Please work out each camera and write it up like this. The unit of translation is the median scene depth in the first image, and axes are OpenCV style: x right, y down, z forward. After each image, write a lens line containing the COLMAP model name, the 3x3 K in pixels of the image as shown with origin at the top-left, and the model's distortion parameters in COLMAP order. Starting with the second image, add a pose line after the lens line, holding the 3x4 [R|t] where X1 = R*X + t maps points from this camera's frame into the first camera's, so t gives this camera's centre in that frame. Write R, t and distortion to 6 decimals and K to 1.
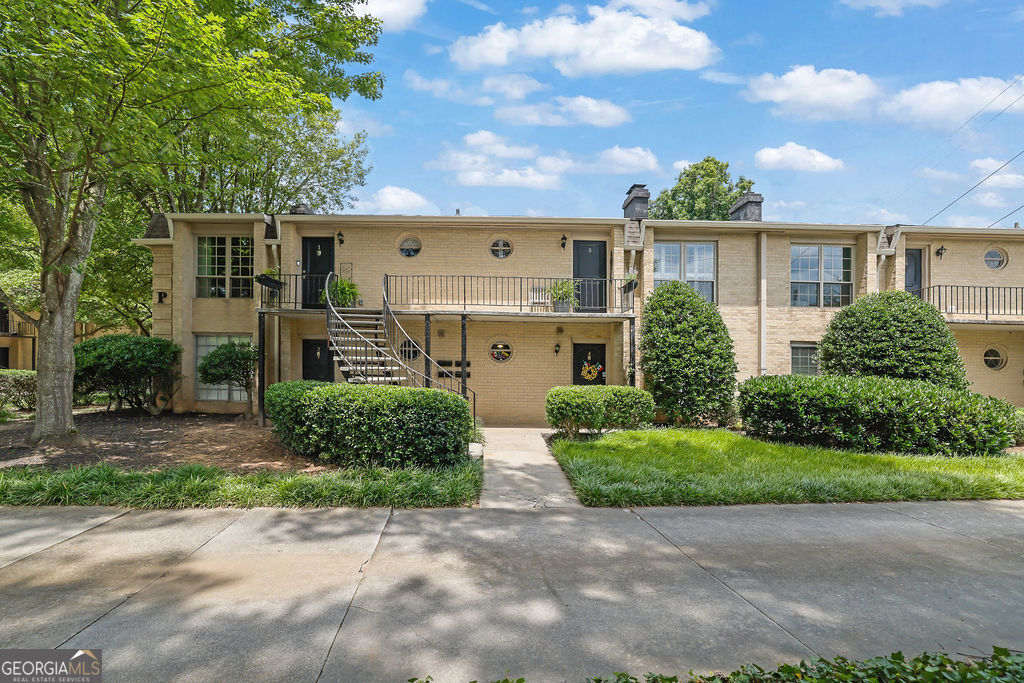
lens RADIAL K [[437.7, 0, 508.9], [0, 437.7, 350.3], [0, 0, 1]] dist [-0.037092, 0.011636]
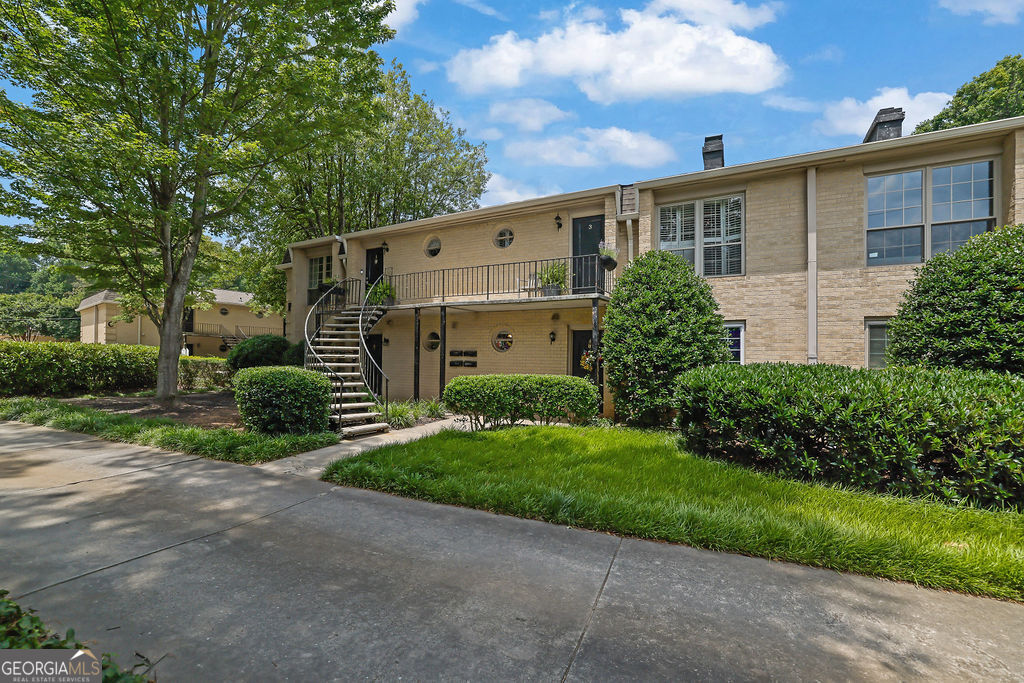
lens RADIAL K [[442.1, 0, 503.0], [0, 442.1, 336.5], [0, 0, 1]] dist [-0.044141, 0.019120]
pose [[0.873993, -0.024578, -0.485316, 0.485349], [0.013015, 0.999546, -0.027182, 0.020751], [0.485764, 0.017441, 0.873916, 0.126400]]
